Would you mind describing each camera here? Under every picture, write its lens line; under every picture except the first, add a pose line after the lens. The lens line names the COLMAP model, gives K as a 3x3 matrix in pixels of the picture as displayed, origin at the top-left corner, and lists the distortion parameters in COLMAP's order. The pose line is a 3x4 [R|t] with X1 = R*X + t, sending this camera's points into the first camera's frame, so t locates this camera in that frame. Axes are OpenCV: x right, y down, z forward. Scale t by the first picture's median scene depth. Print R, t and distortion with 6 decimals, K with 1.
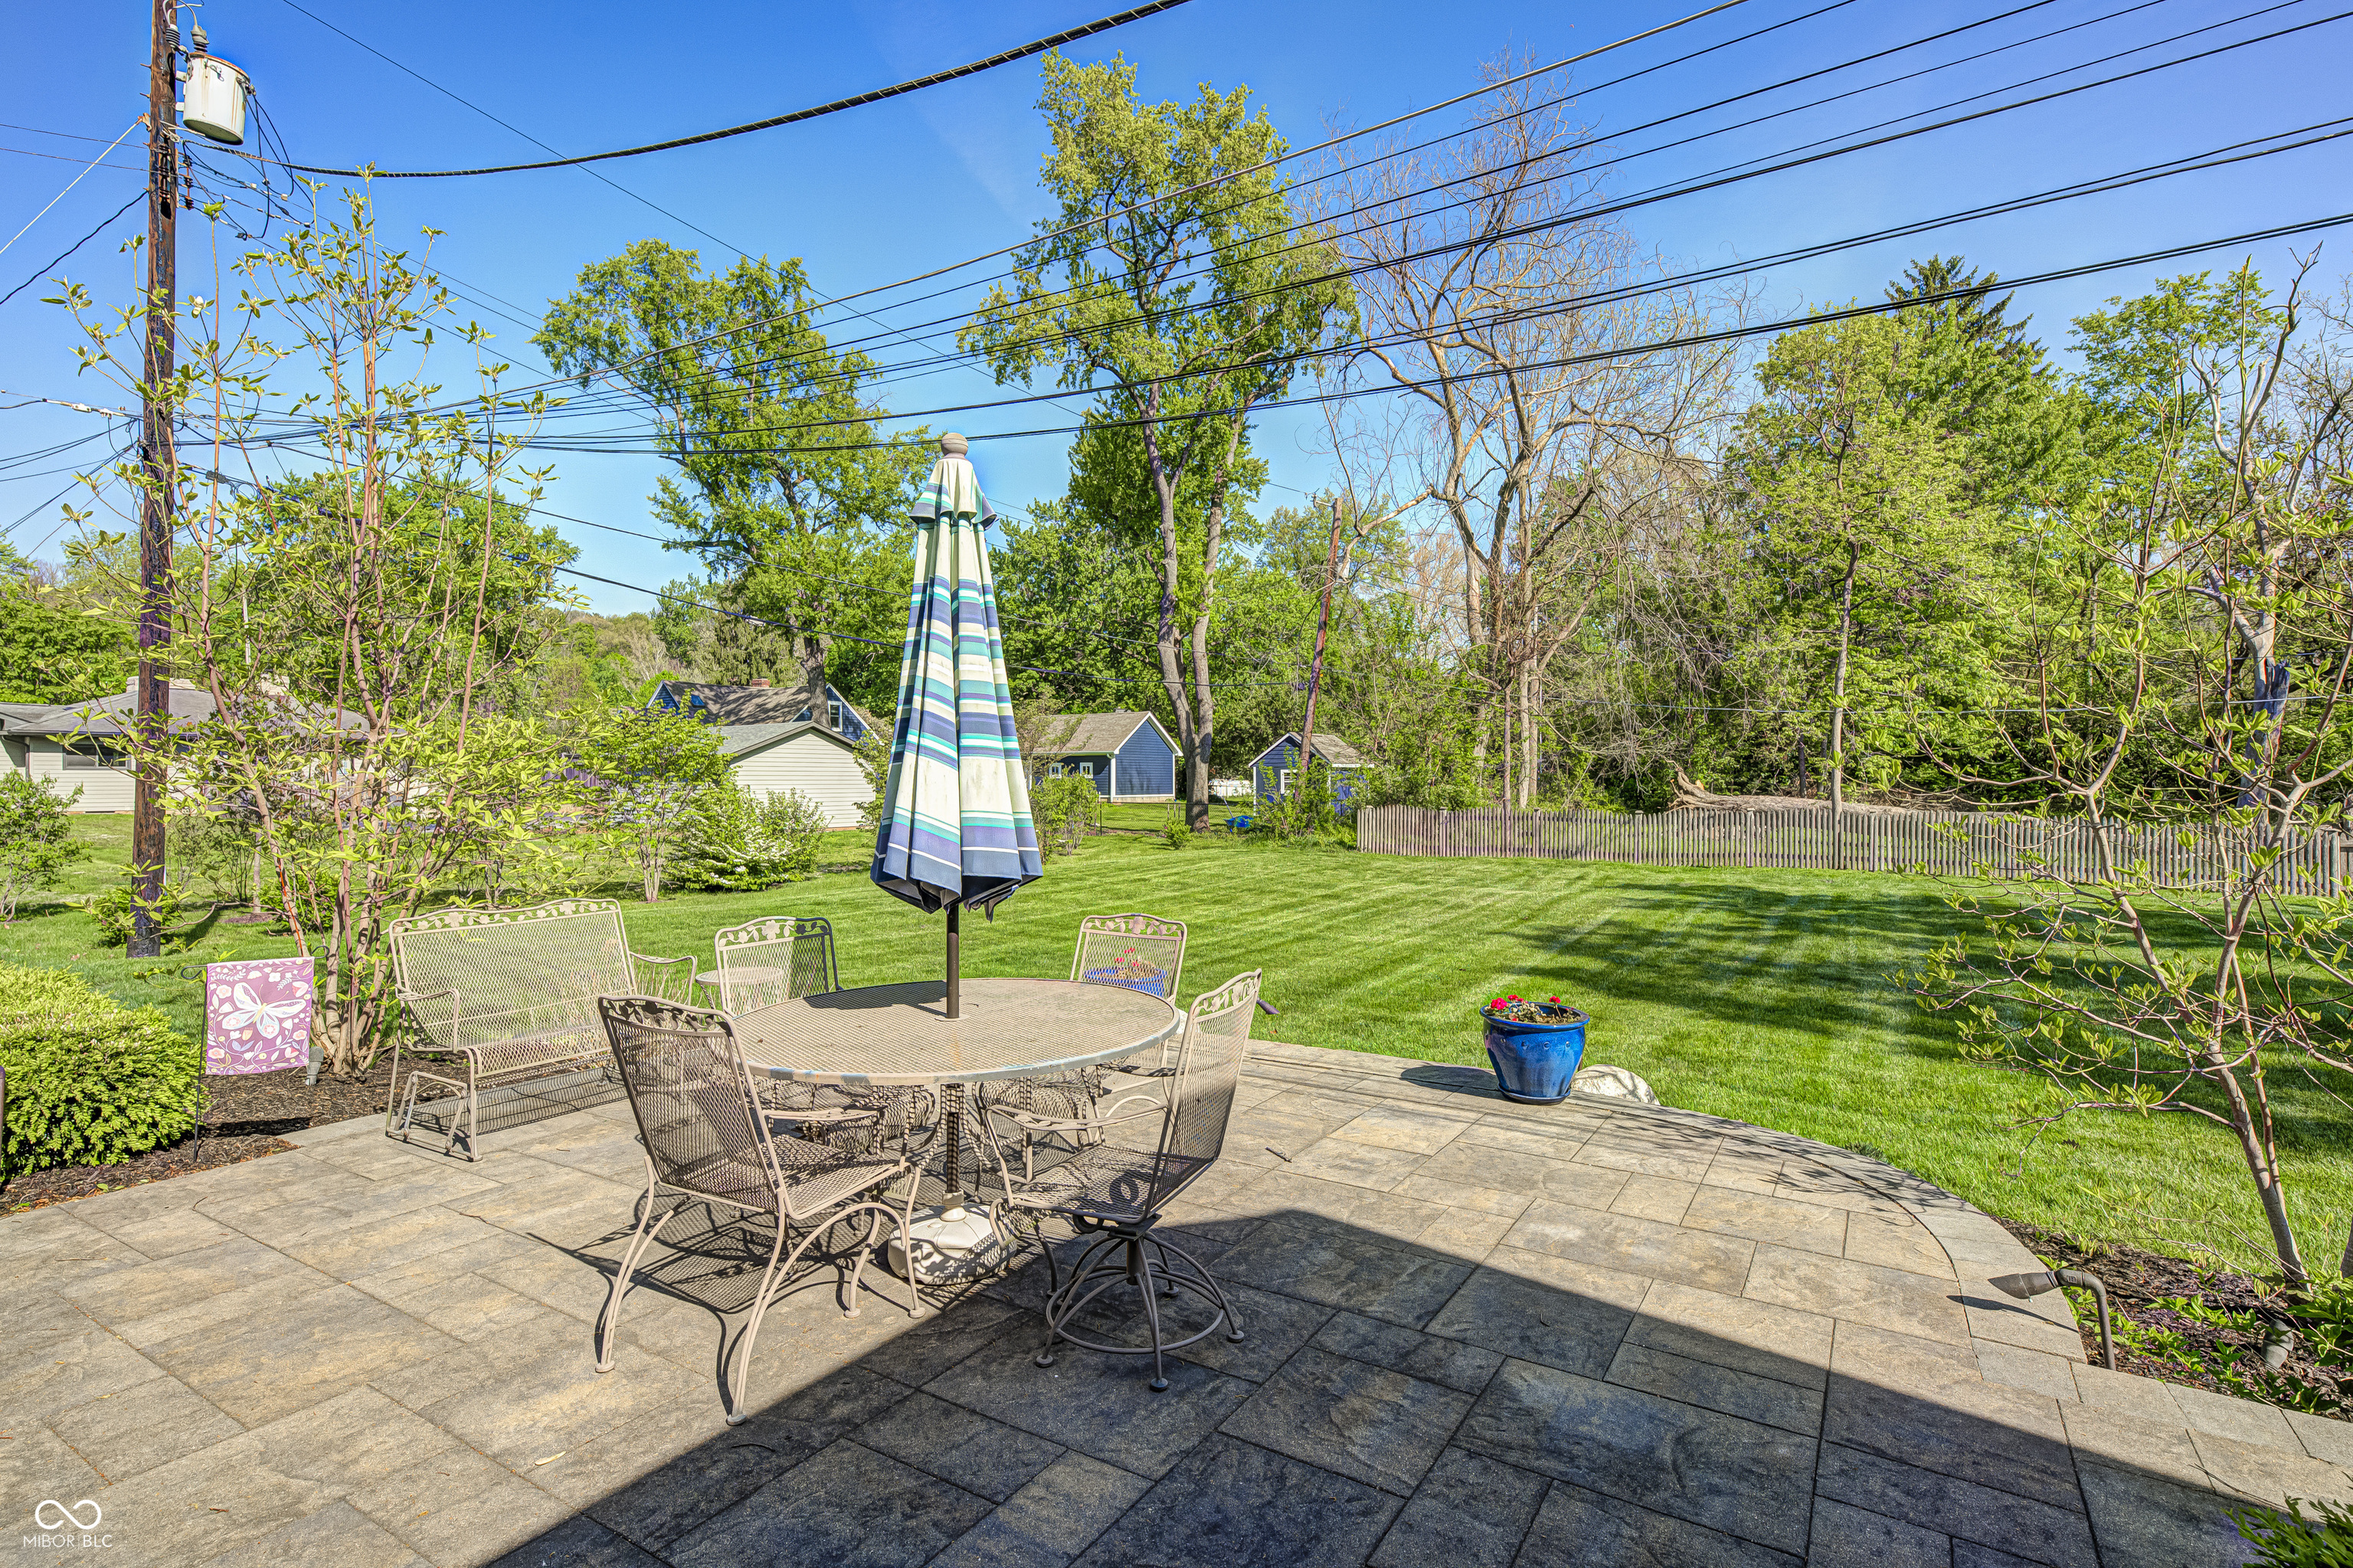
lens RADIAL K [[1152.4, 0, 1176.5], [0, 1152.4, 784.0], [0, 0, 1]] dist [-0.003222, -0.000544]
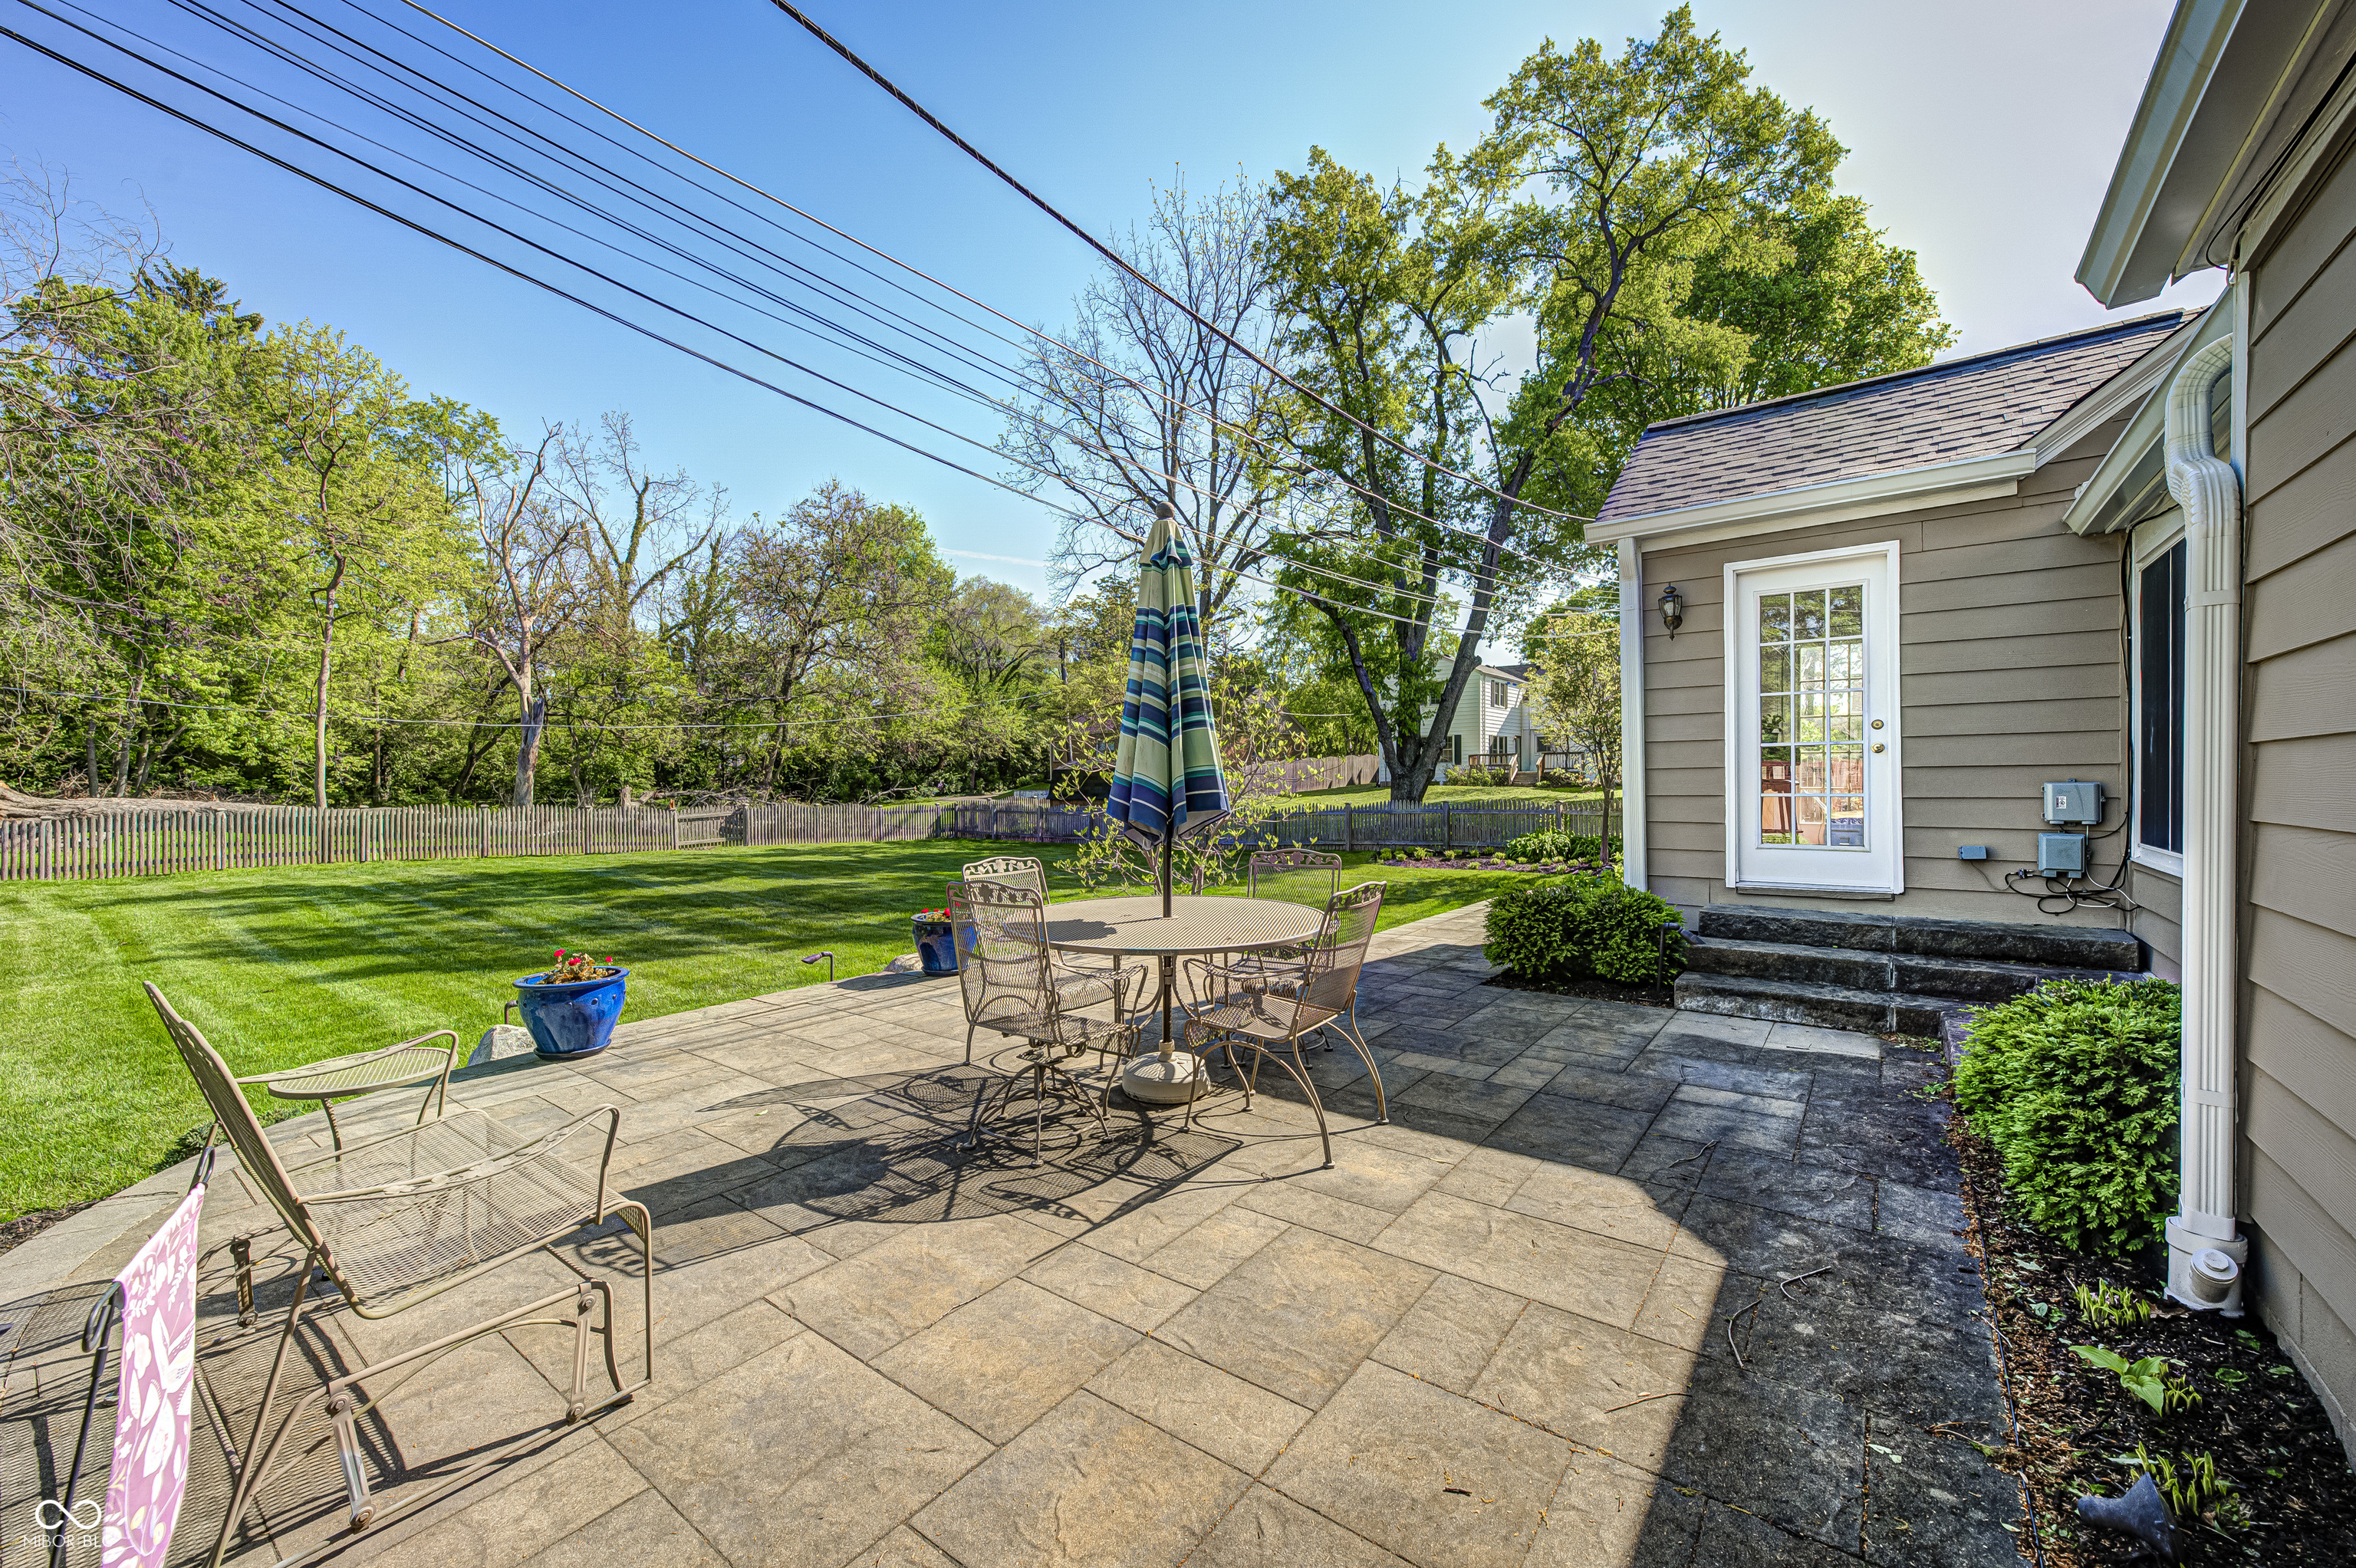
lens RADIAL K [[909.3, 0, 1178.0], [0, 909.3, 784.0], [0, 0, 1]] dist [-0.015736, -0.000072]
pose [[0.111480, -0.012322, 0.993690, -1.176897], [0.012918, 0.999857, 0.010949, 0.017641], [-0.993683, 0.011616, 0.111623, 0.767250]]
